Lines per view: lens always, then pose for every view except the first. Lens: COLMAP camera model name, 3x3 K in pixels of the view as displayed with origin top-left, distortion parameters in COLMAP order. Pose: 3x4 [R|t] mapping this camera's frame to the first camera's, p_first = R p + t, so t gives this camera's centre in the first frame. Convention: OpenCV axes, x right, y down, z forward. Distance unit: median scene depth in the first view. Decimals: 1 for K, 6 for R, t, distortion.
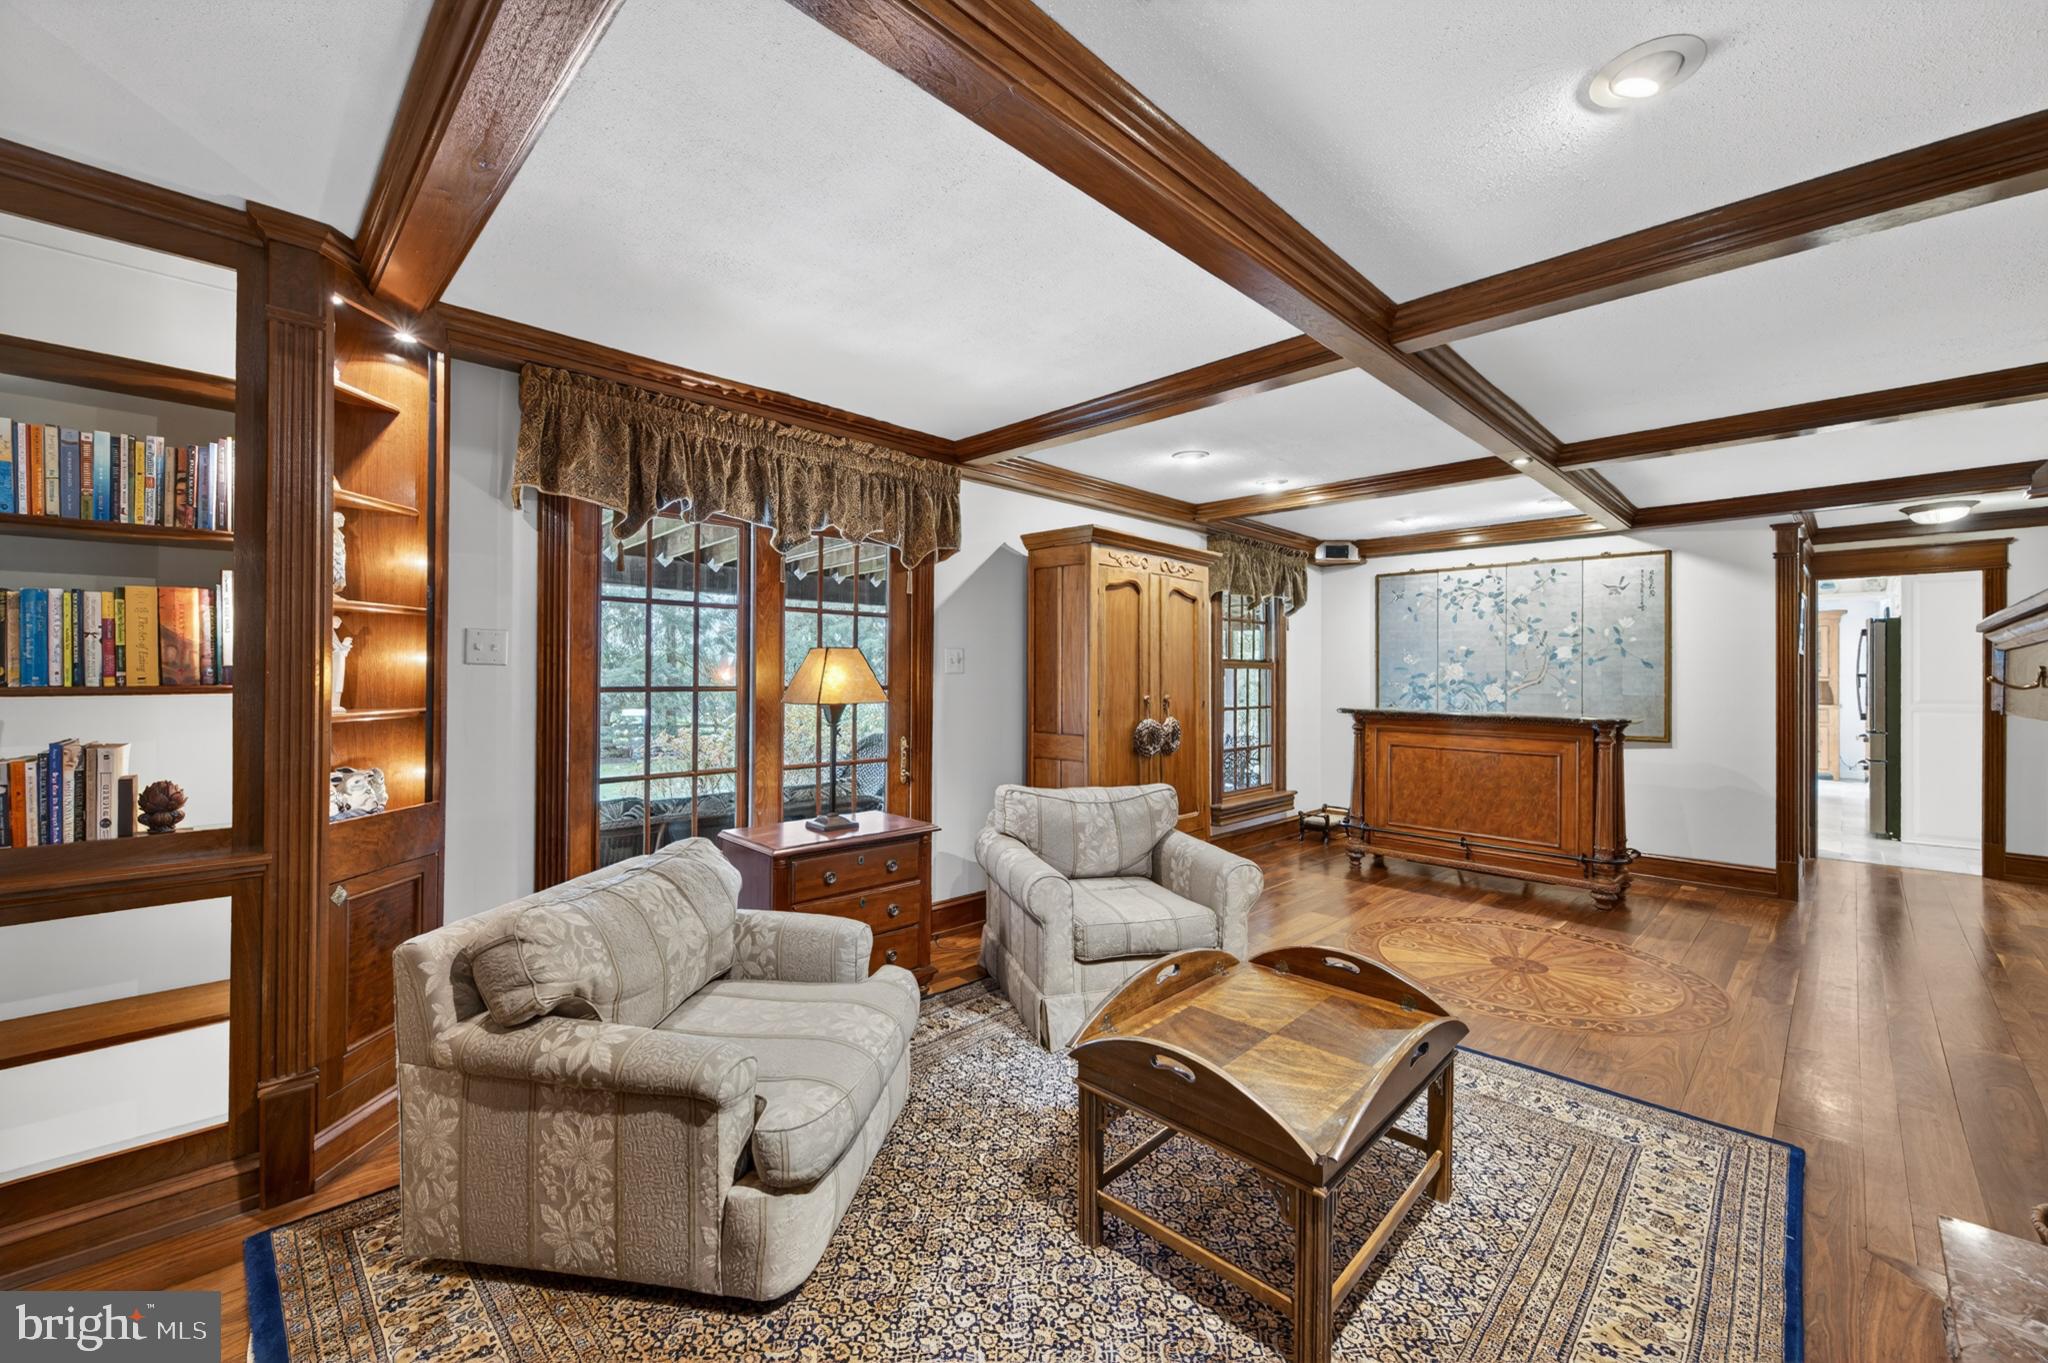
lens RADIAL K [[800.4, 0, 1025.7], [0, 800.4, 680.6], [0, 0, 1]] dist [0.003199, -0.000733]
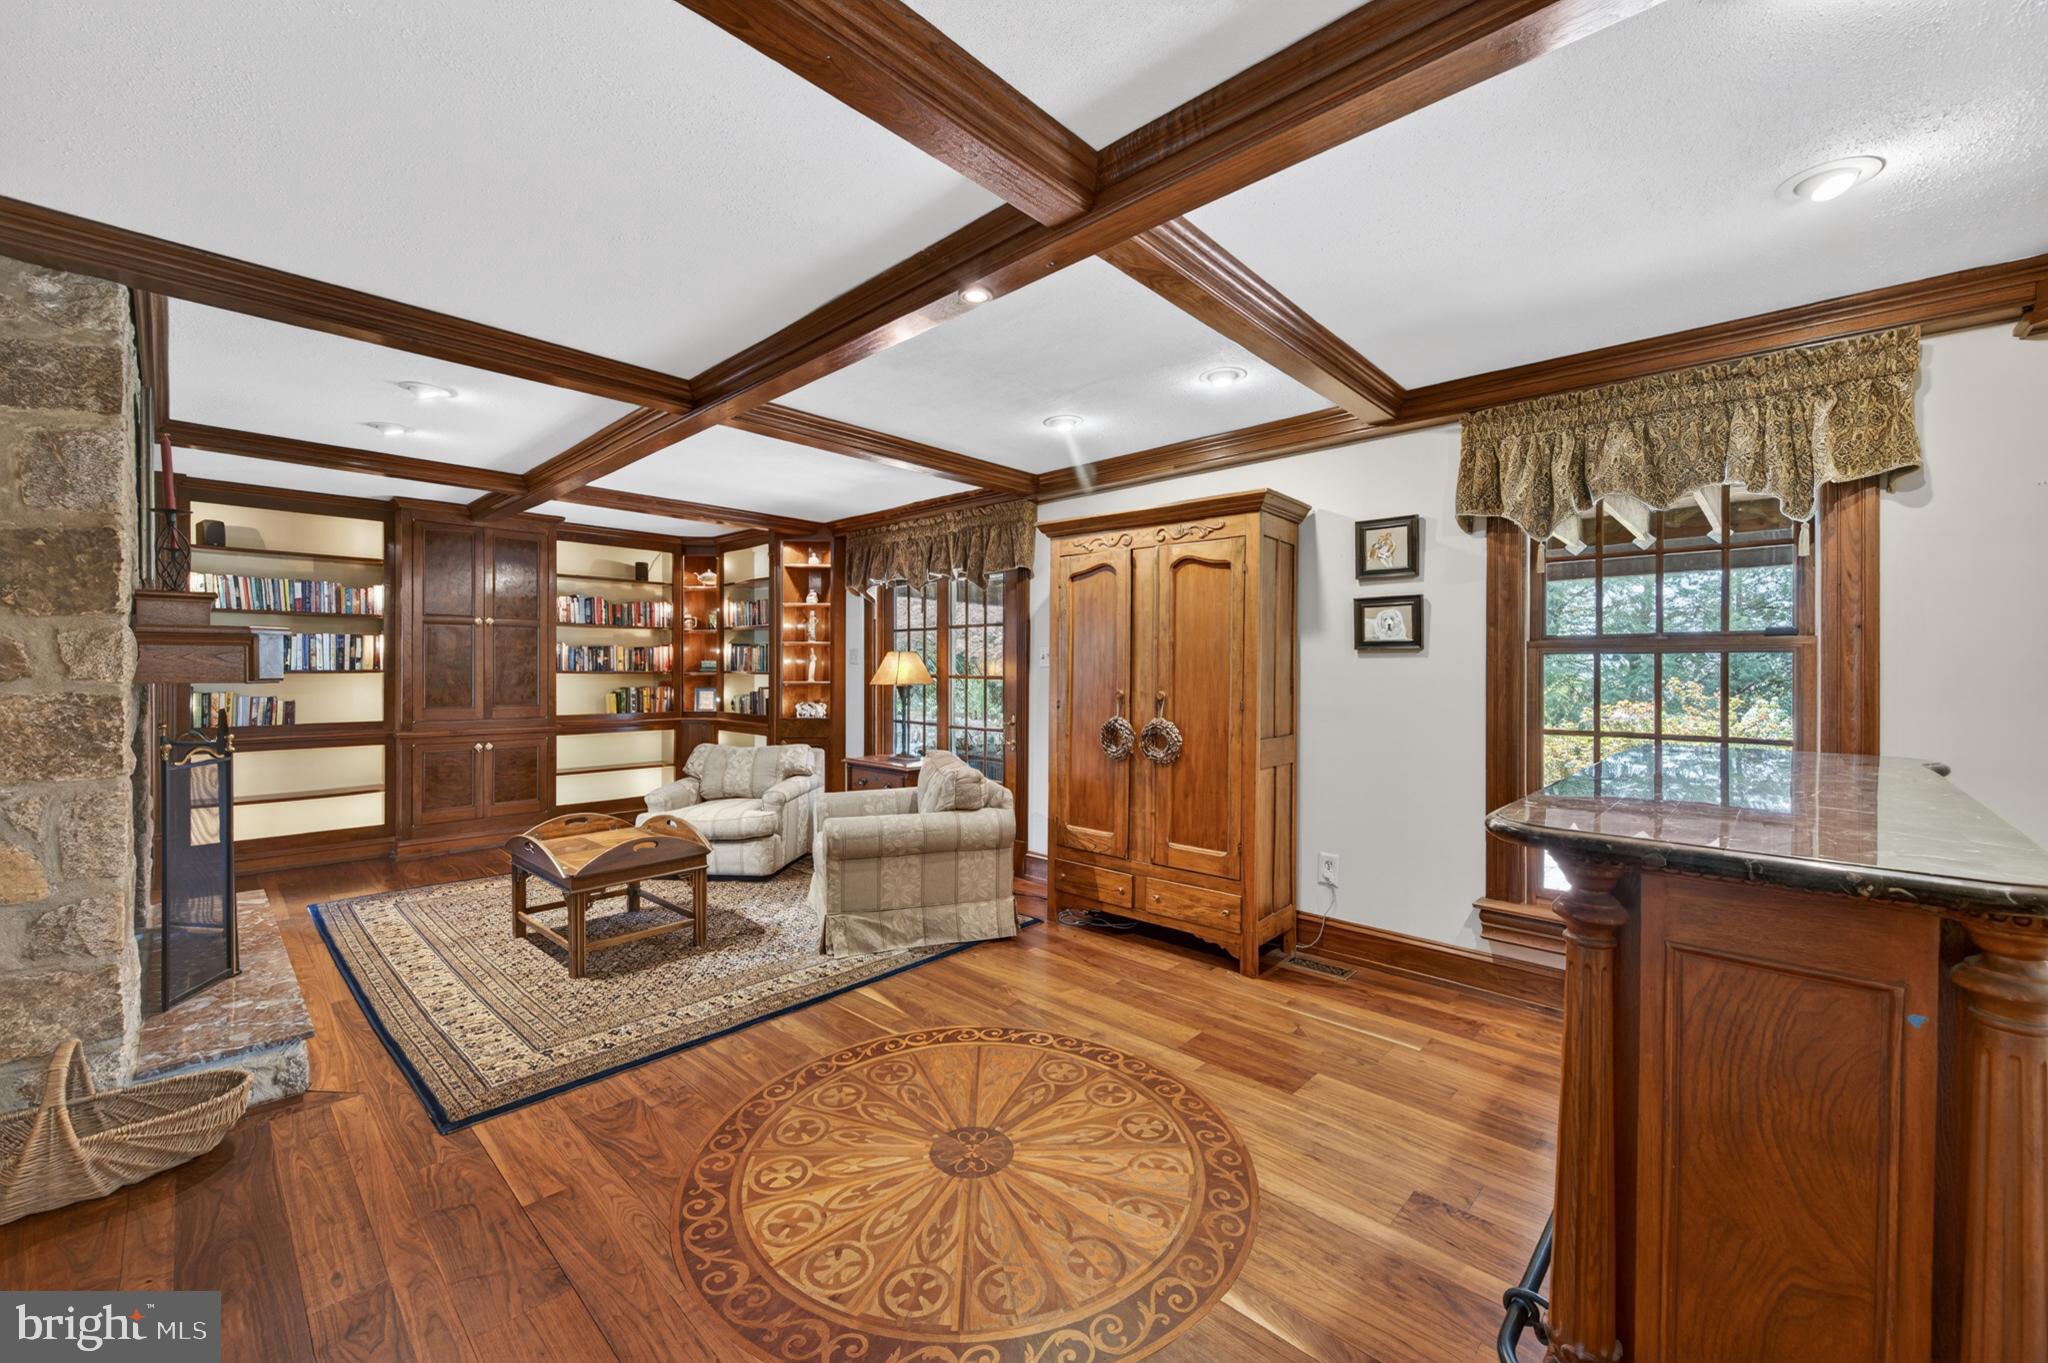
lens RADIAL K [[800.4, 0, 1045.7], [0, 800.4, 669.2], [0, 0, 1]] dist [0.003199, -0.000733]
pose [[0.051839, -0.002882, -0.998651, 1.473251], [-0.009556, 0.999949, -0.003382, 0.000152], [0.998610, 0.009718, 0.051809, 1.241668]]
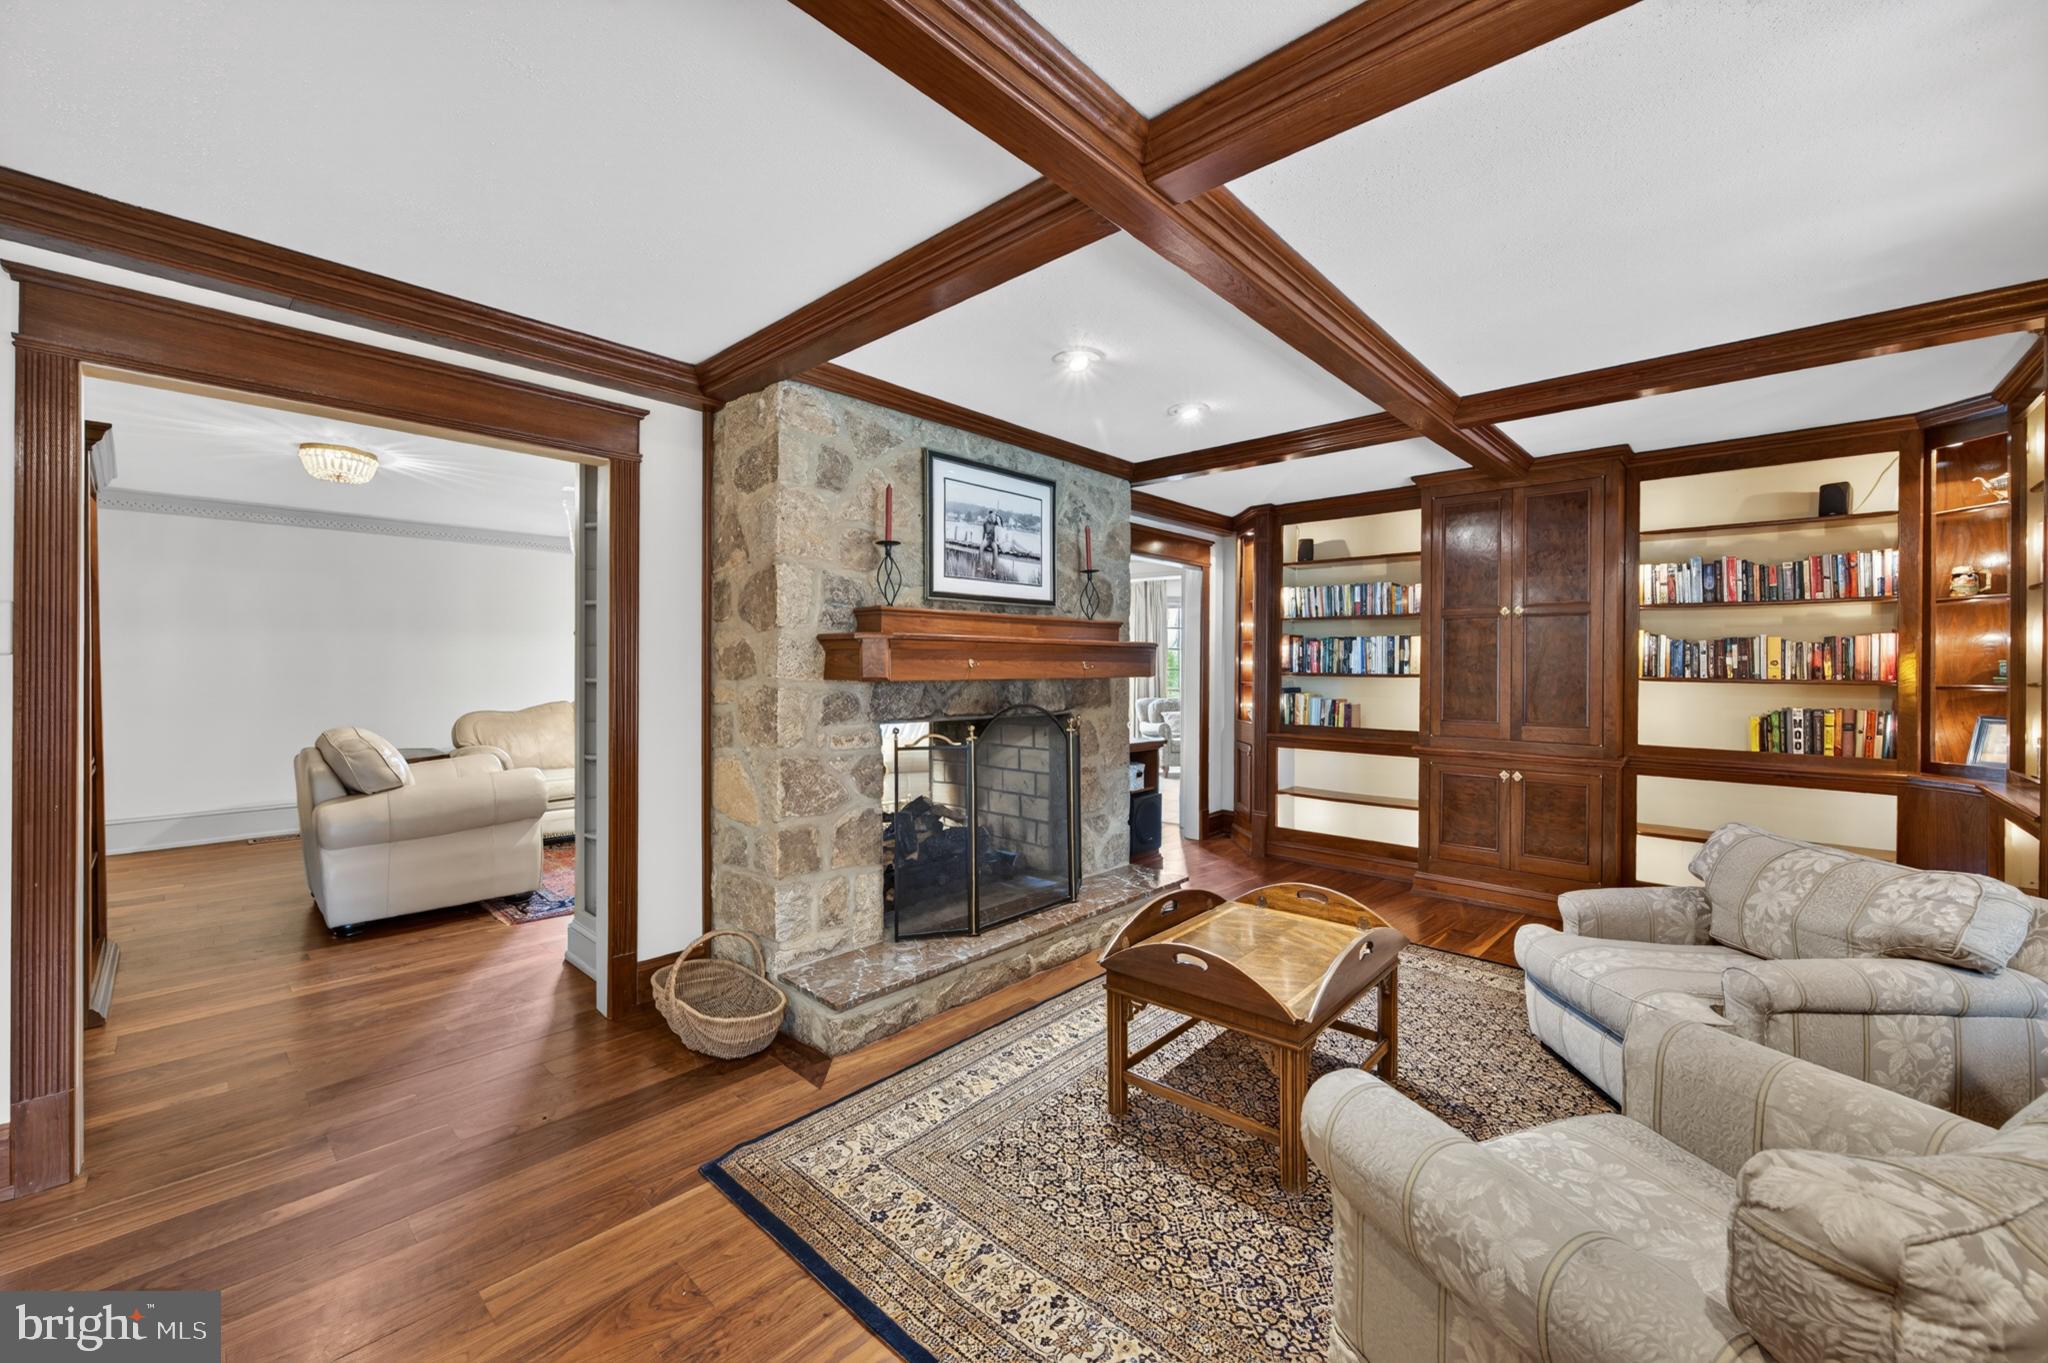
lens RADIAL K [[800.4, 0, 1020.1], [0, 800.4, 669.7], [0, 0, 1]] dist [0.003199, -0.000733]
pose [[-0.999156, -0.011196, -0.039510, 0.469178], [-0.011547, 0.999896, 0.008646, -0.003778], [0.039409, 0.009095, -0.999182, 1.420493]]
